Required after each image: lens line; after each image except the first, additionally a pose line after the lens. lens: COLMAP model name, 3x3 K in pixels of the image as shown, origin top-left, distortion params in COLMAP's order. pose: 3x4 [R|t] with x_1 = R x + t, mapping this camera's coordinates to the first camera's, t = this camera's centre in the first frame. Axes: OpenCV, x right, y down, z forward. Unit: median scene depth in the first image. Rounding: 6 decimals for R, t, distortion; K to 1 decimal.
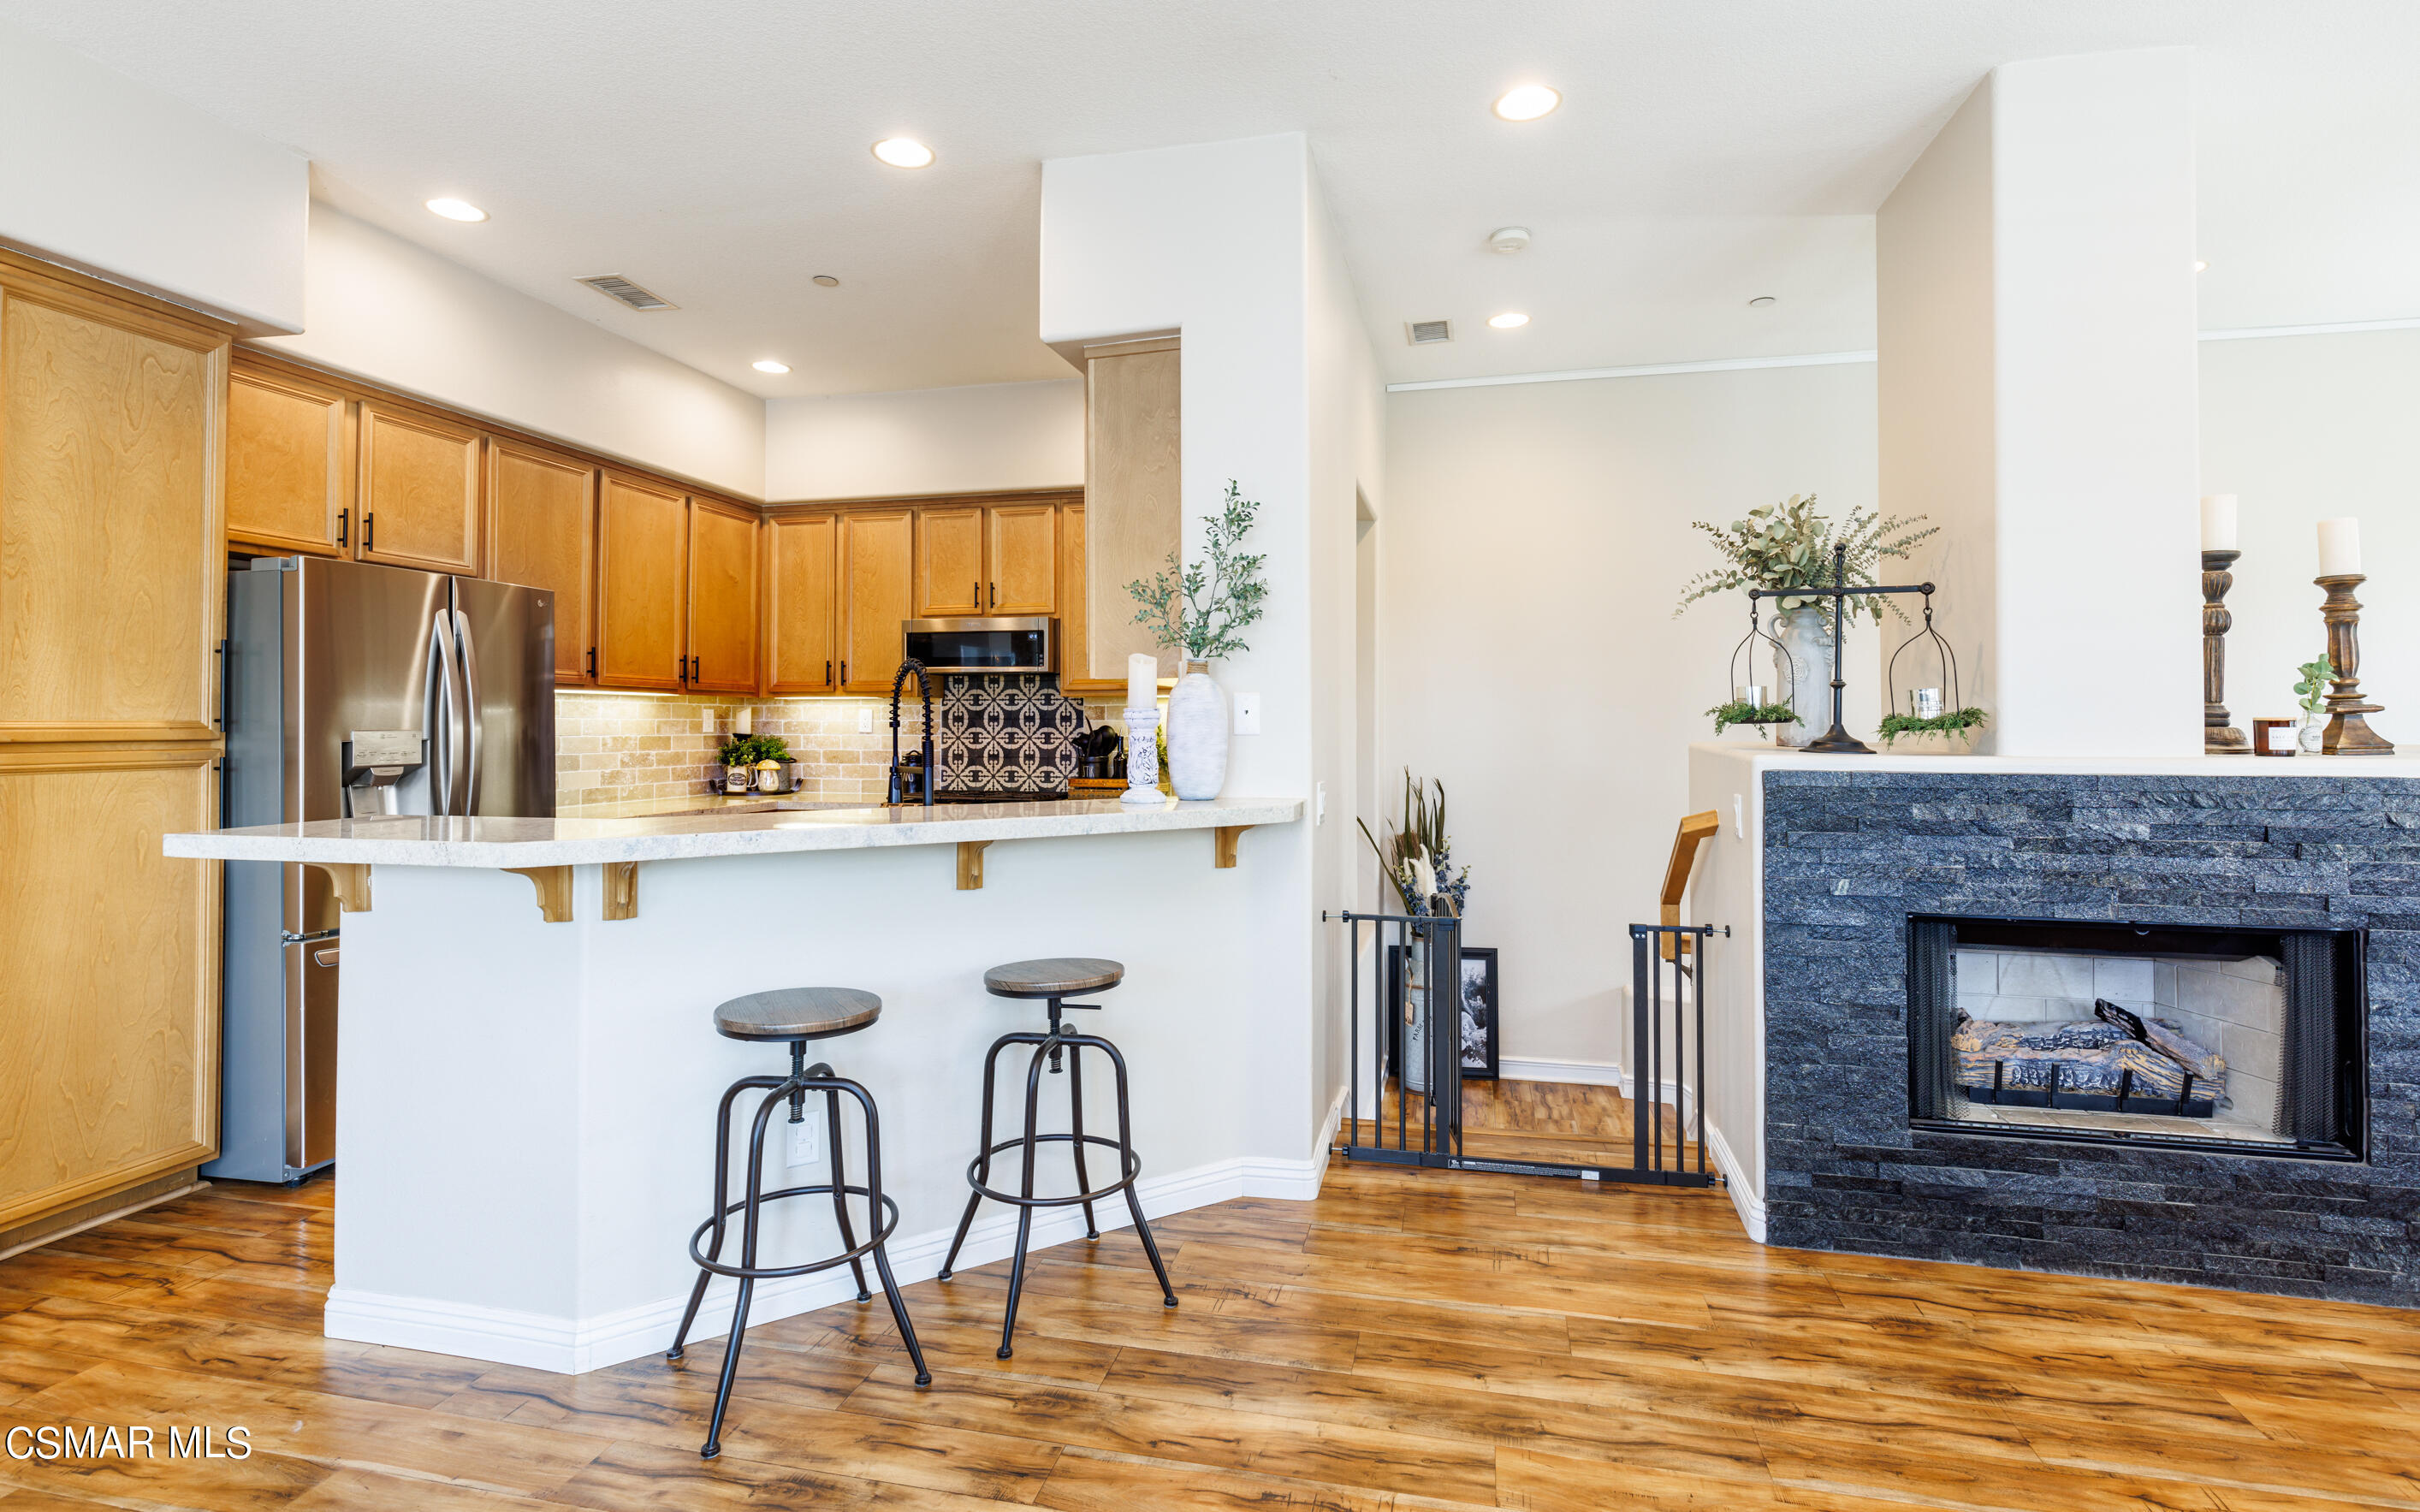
lens RADIAL K [[1135.6, 0, 1223.4], [0, 1135.6, 705.2], [0, 0, 1]] dist [-0.001994, -0.000172]
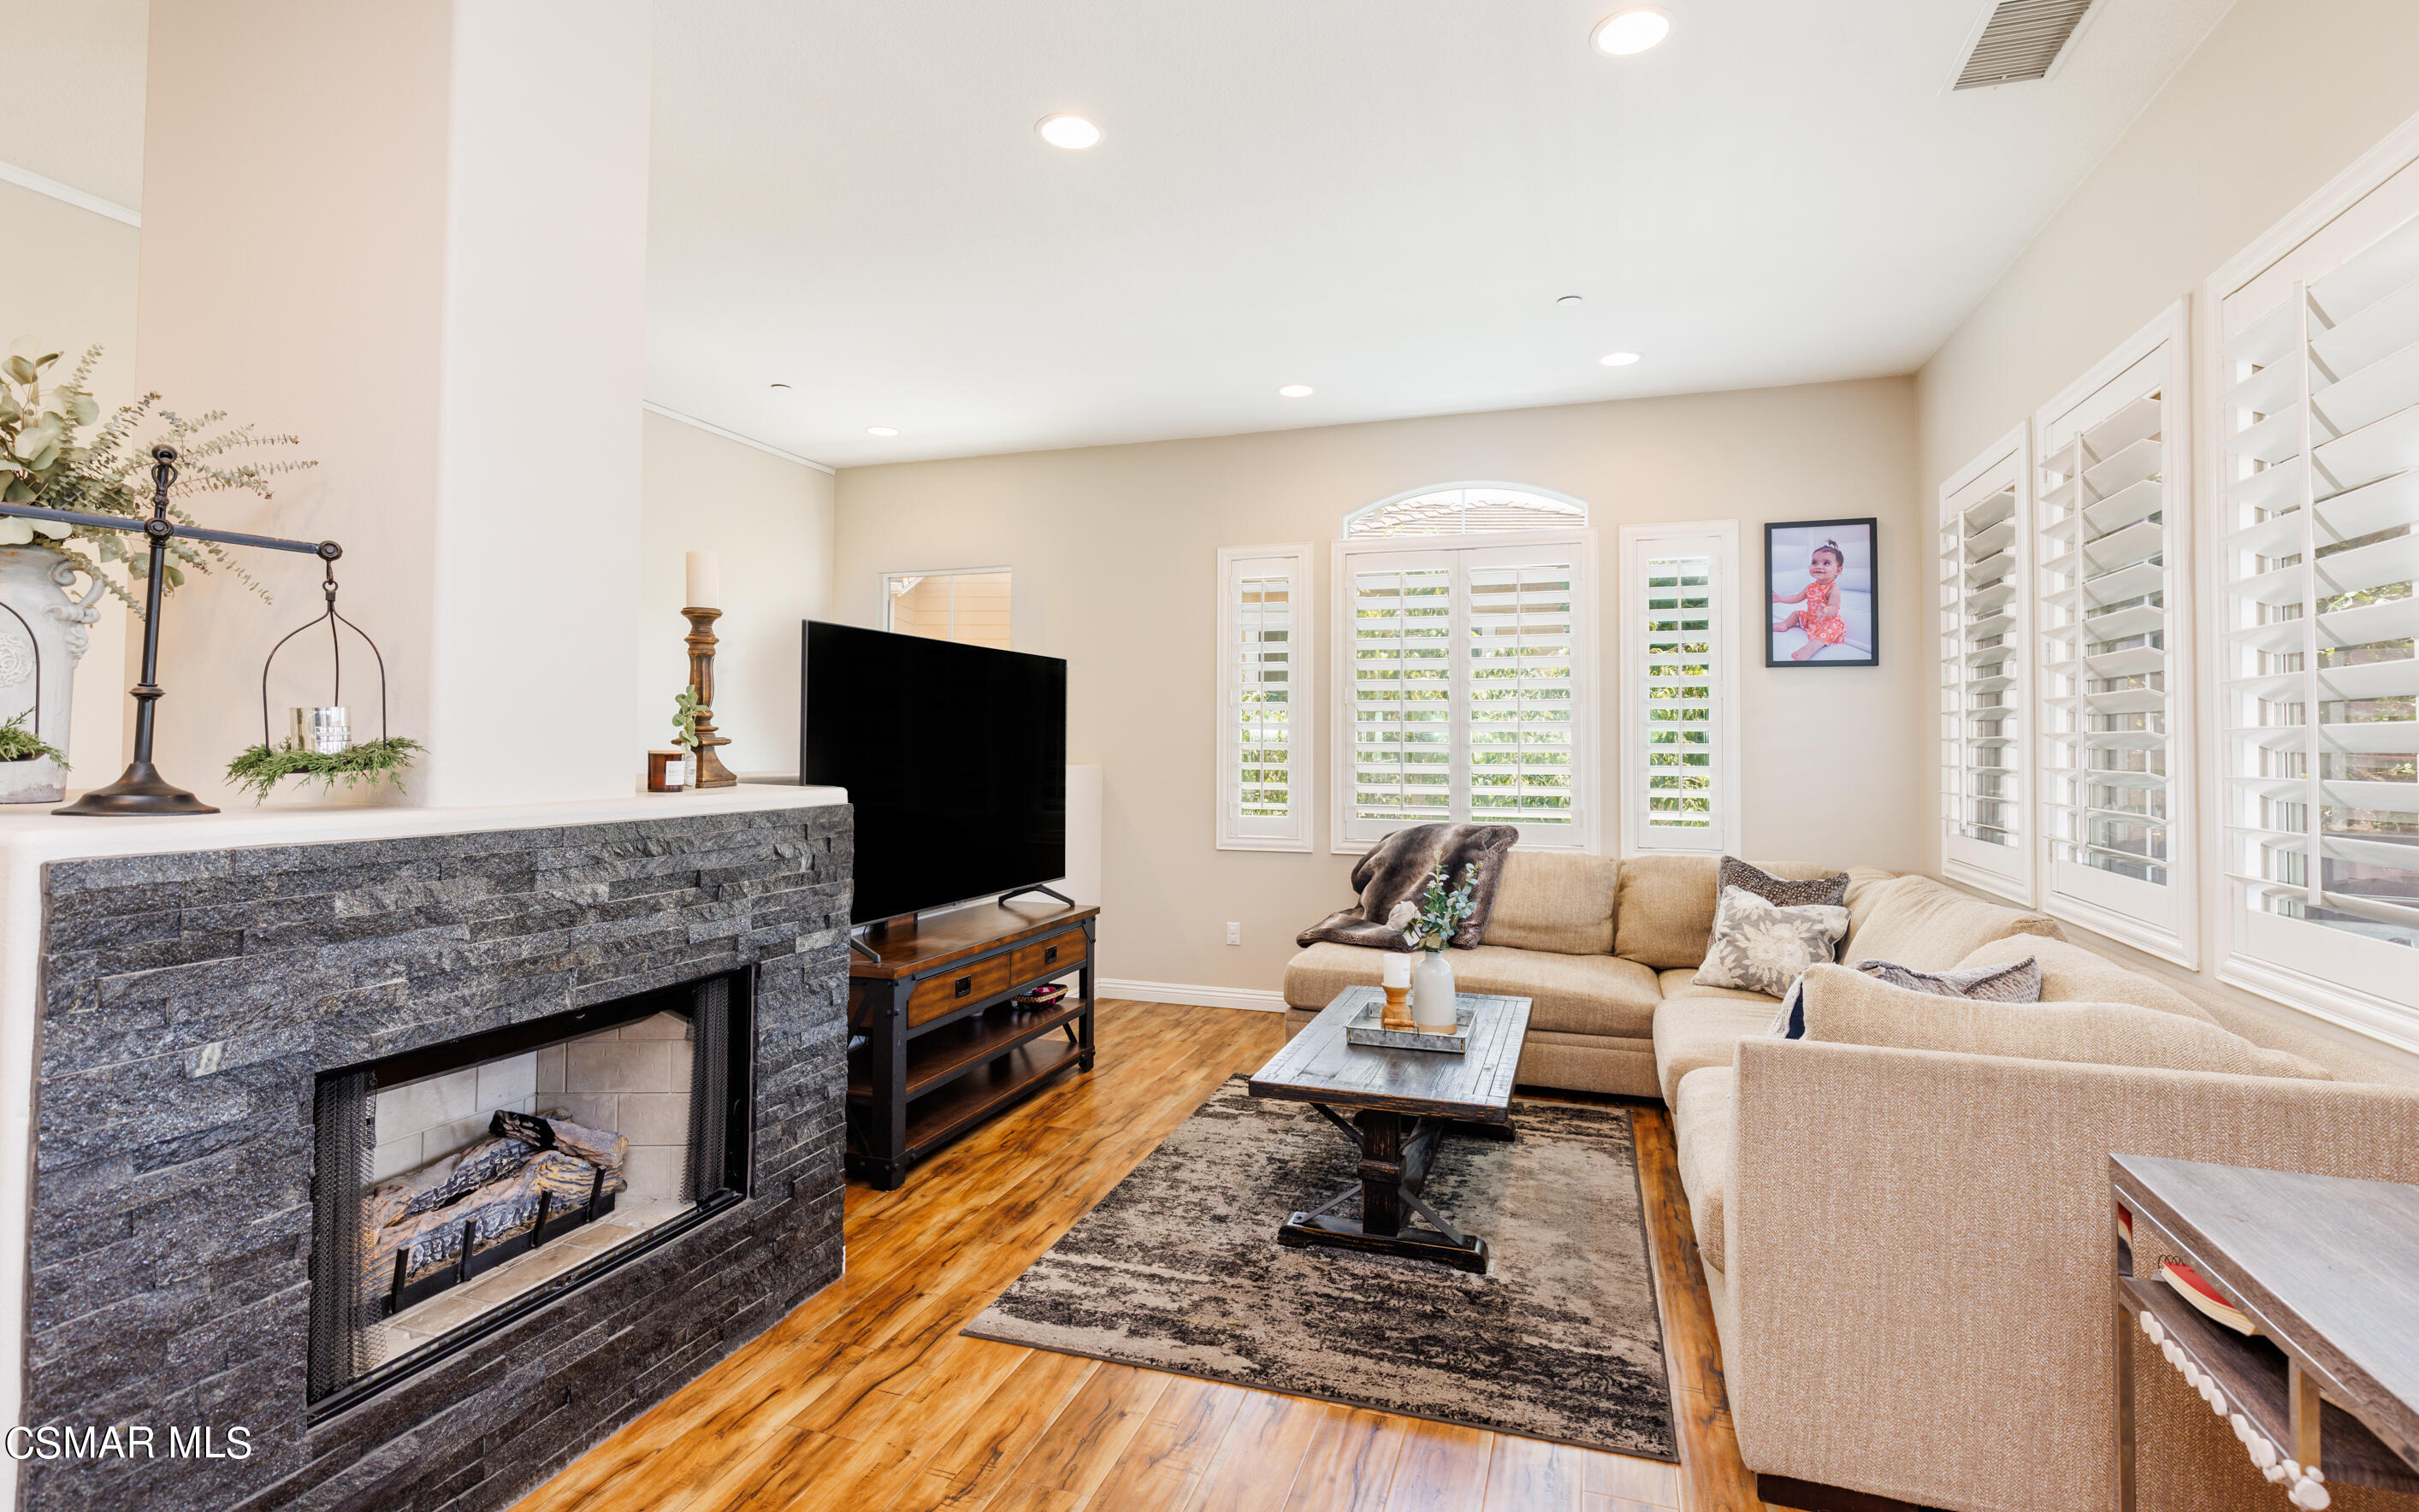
lens RADIAL K [[1135.1, 0, 1222.9], [0, 1135.1, 705.3], [0, 0, 1]] dist [-0.001994, -0.000172]
pose [[0.095360, 0.035239, 0.994819, 0.031799], [-0.021025, 0.999222, -0.033380, -0.004582], [-0.995221, -0.017733, 0.096026, 0.419734]]
